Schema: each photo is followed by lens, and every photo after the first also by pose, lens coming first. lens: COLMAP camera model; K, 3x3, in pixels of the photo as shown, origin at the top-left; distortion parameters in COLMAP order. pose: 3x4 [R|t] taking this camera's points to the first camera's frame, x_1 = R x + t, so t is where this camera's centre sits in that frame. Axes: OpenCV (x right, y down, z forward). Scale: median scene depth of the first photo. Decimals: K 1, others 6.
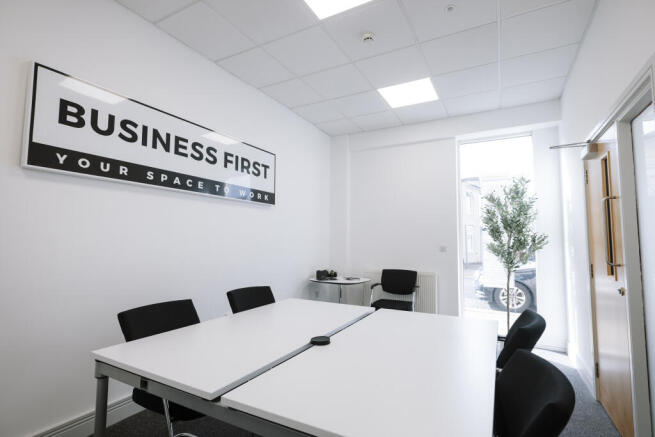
lens RADIAL K [[324.1, 0, 327.5], [0, 324.1, 218.5], [0, 0, 1]] dist [-0.001500, 0.000077]
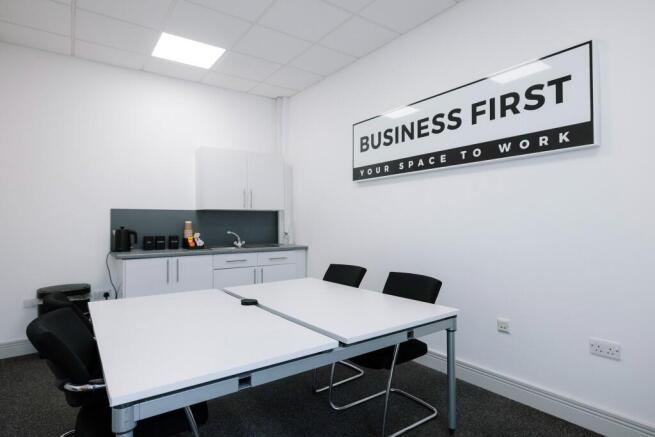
lens RADIAL K [[359.3, 0, 349.9], [0, 359.3, 220.0], [0, 0, 1]] dist [-0.002972, -0.000445]
pose [[-0.396473, -0.003859, -0.918038, 0.675685], [0.075862, 0.996433, -0.036951, 0.091284], [0.914907, -0.084295, -0.394766, 1.207819]]
